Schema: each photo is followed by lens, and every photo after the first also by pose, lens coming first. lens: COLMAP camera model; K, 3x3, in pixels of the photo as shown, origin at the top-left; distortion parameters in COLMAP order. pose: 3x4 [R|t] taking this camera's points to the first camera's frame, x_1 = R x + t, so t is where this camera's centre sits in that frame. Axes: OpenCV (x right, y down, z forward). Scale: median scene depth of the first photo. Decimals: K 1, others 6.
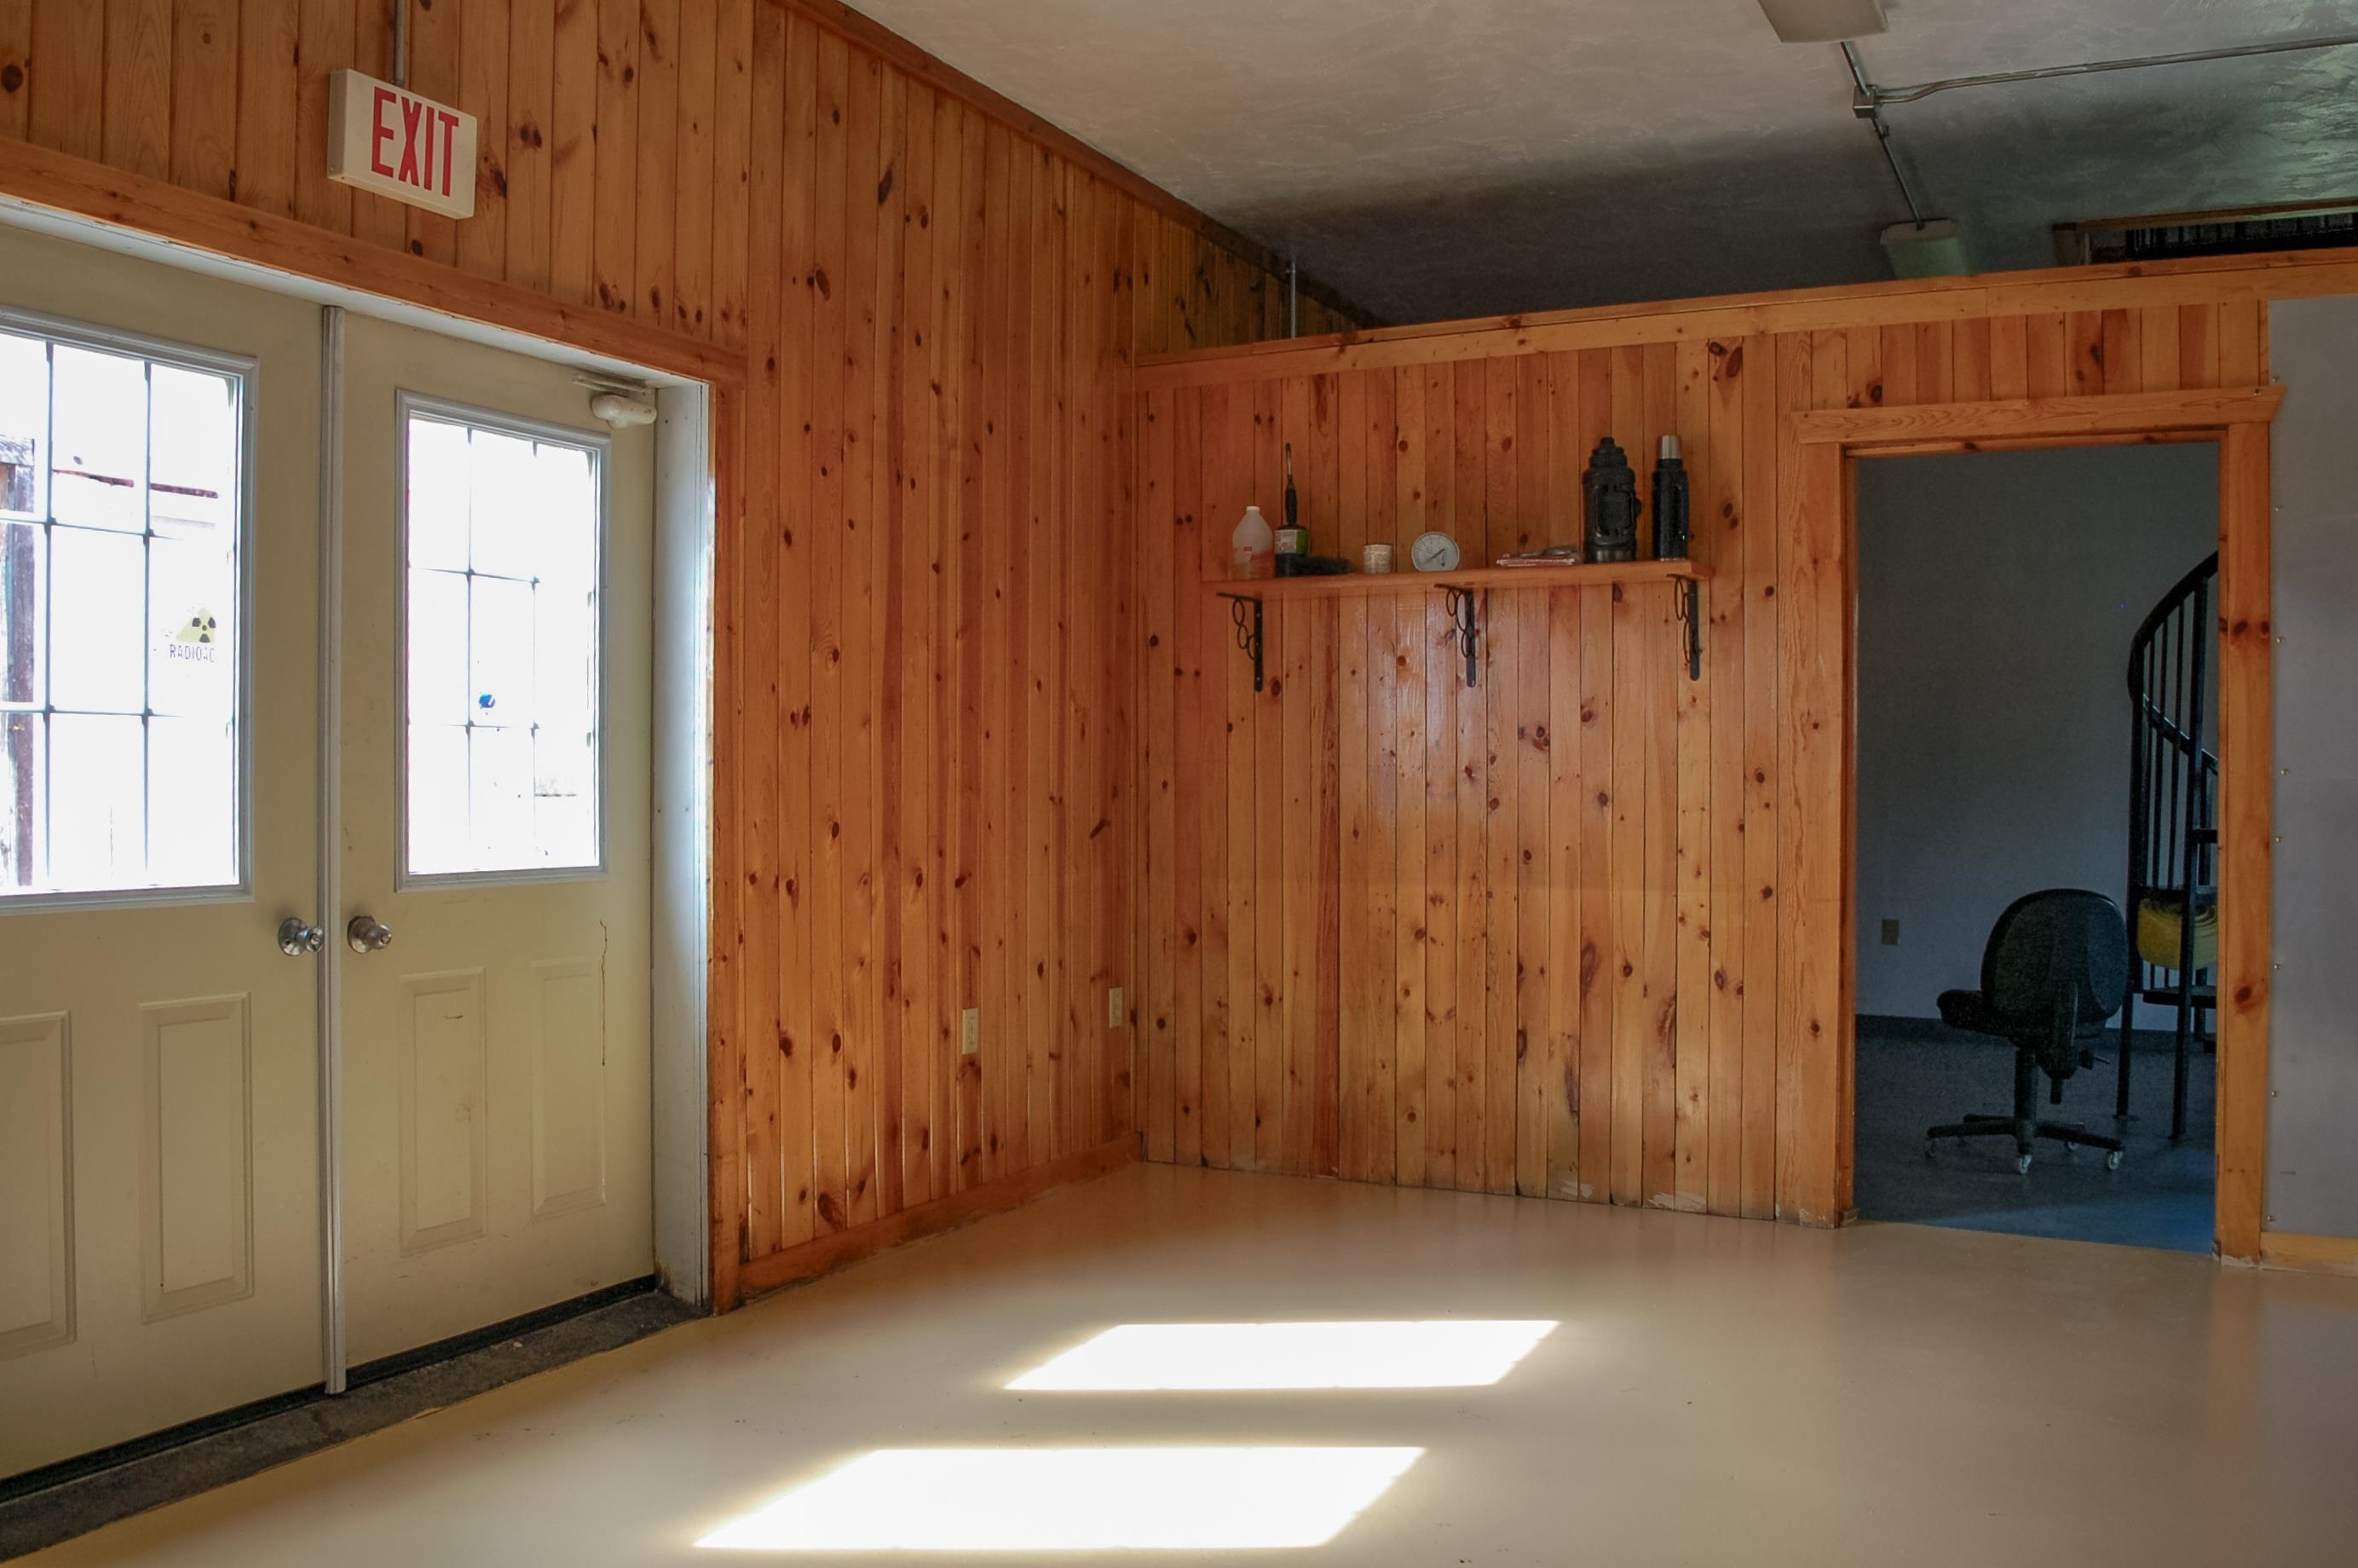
lens RADIAL K [[1998.7, 0, 1161.6], [0, 1998.7, 778.0], [0, 0, 1]] dist [-0.084092, 0.007036]
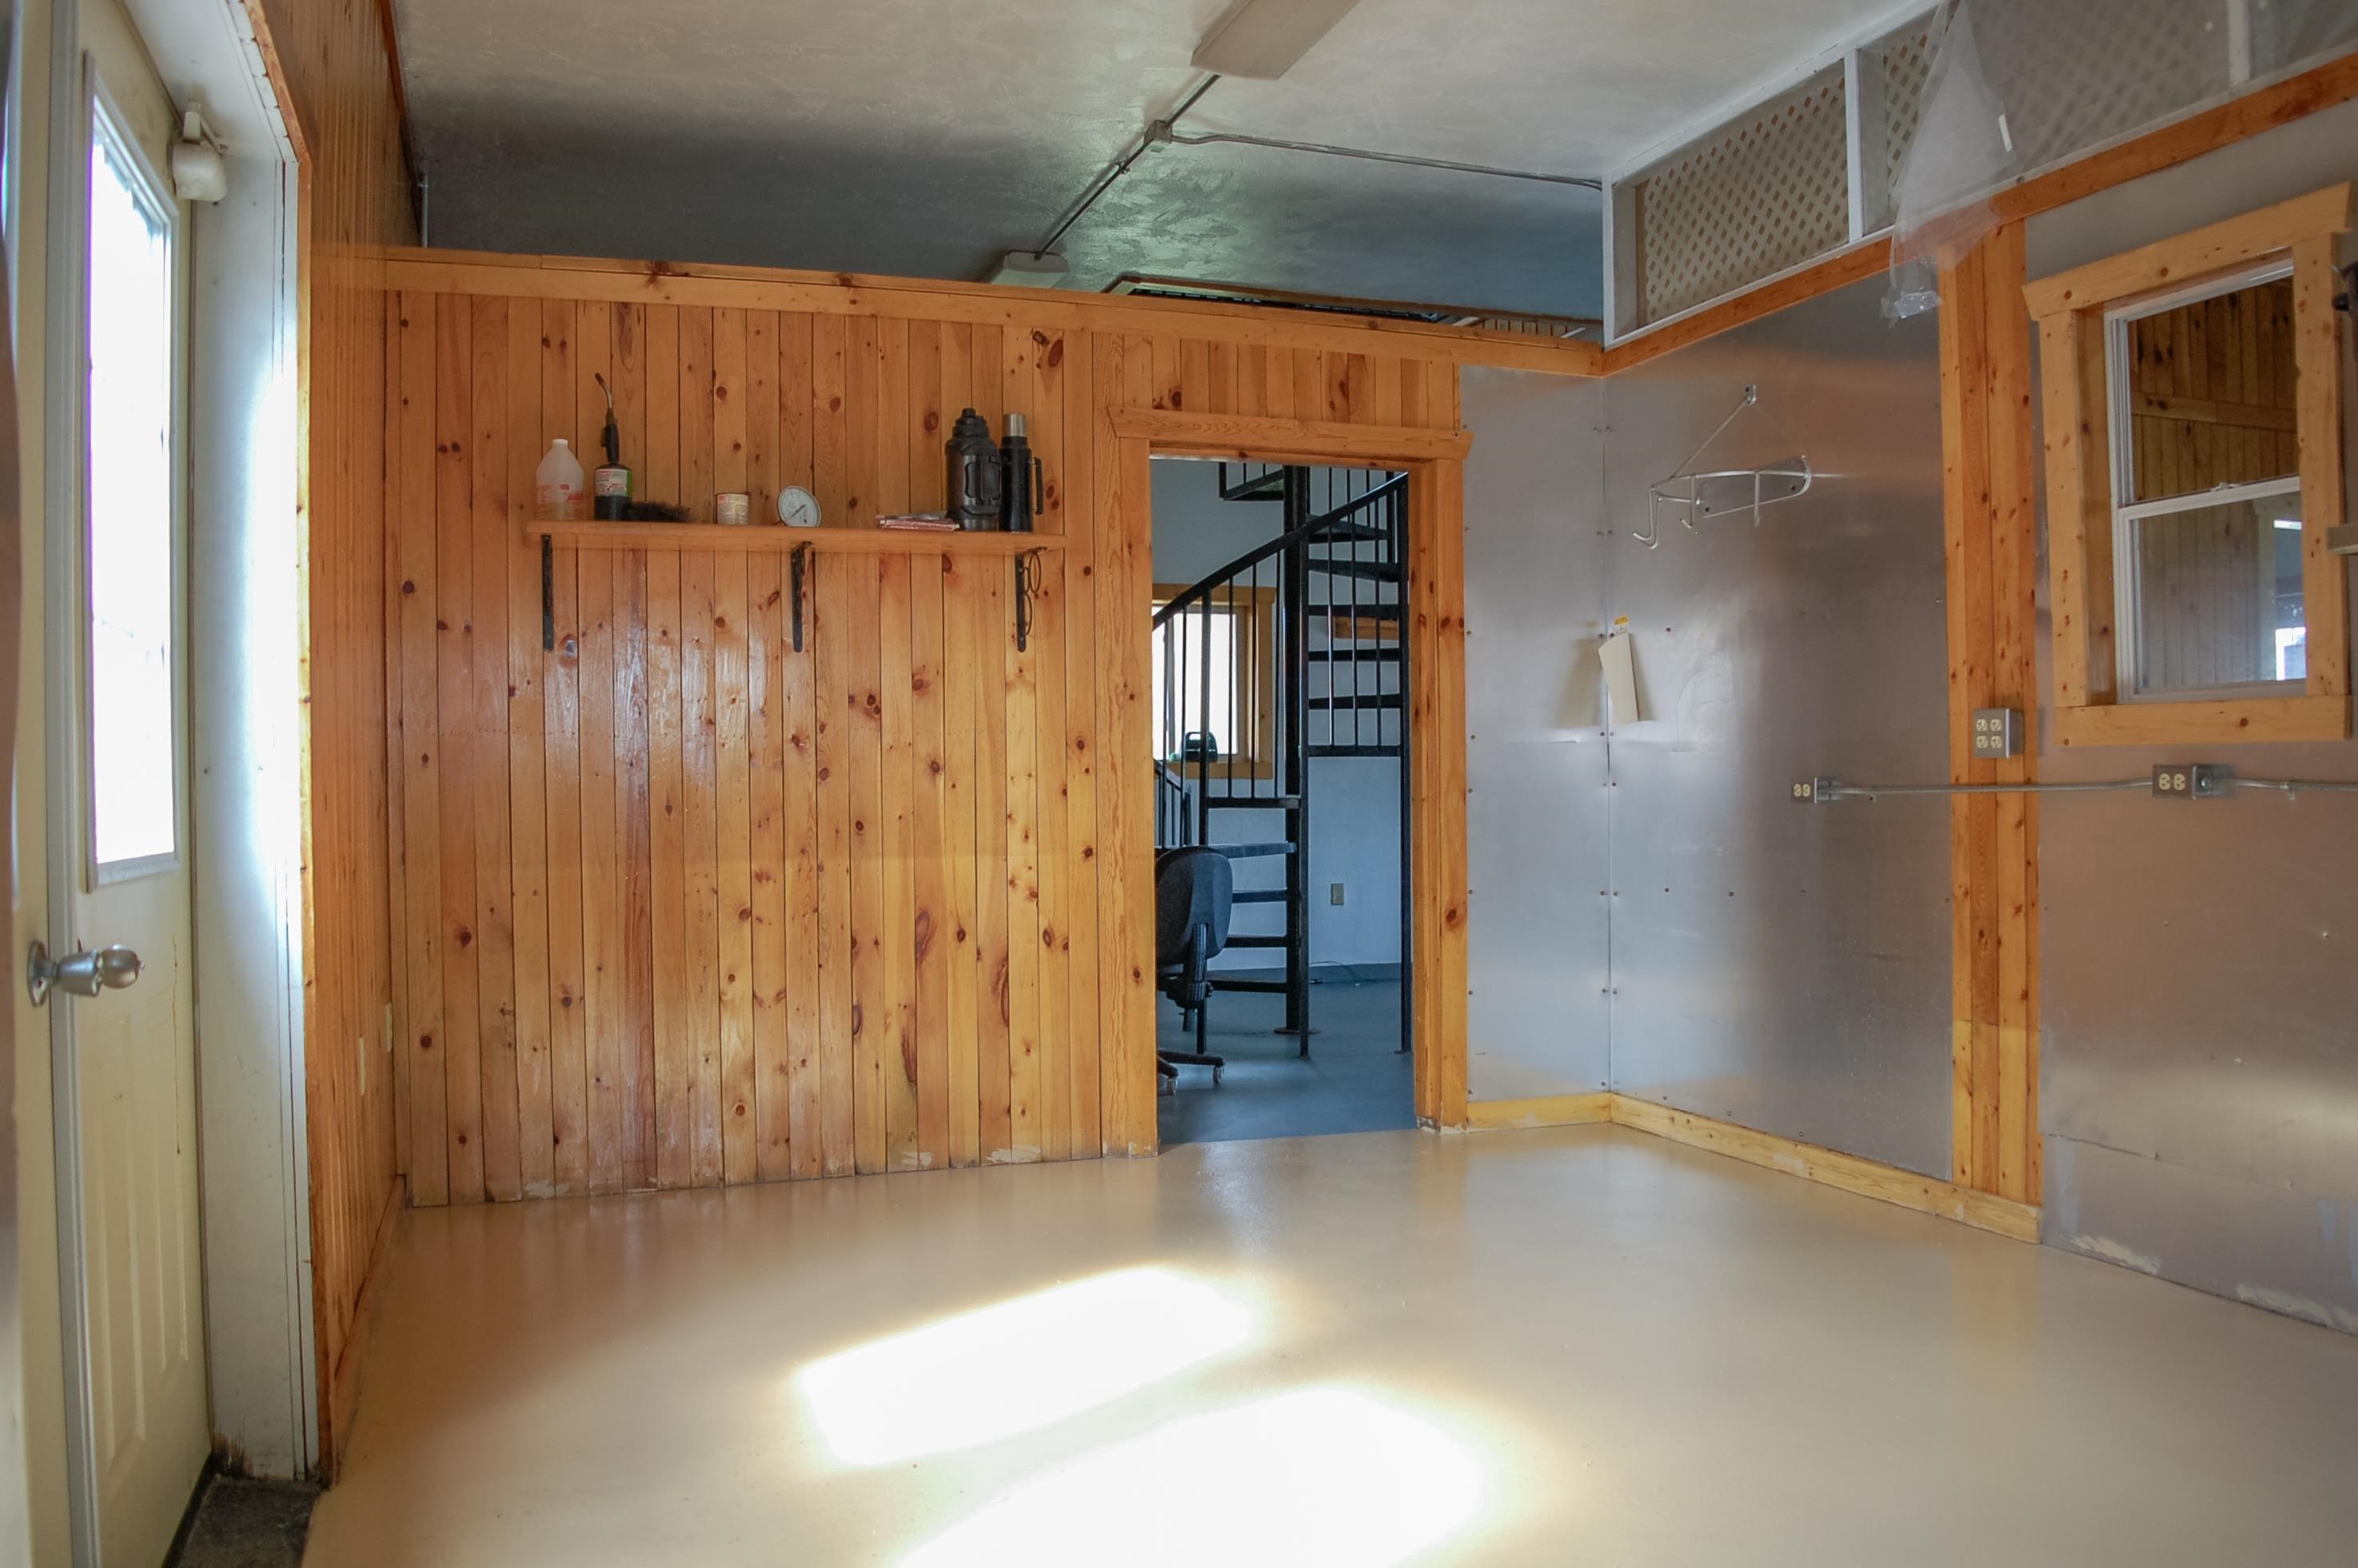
lens RADIAL K [[1855.6, 0, 1170.7], [0, 1855.6, 785.6], [0, 0, 1]] dist [-0.093088, 0.024511]
pose [[0.695843, -0.011686, 0.718099, -0.365615], [0.014991, 0.999886, 0.001746, 0.019827], [-0.718037, 0.009550, 0.695939, 0.260272]]
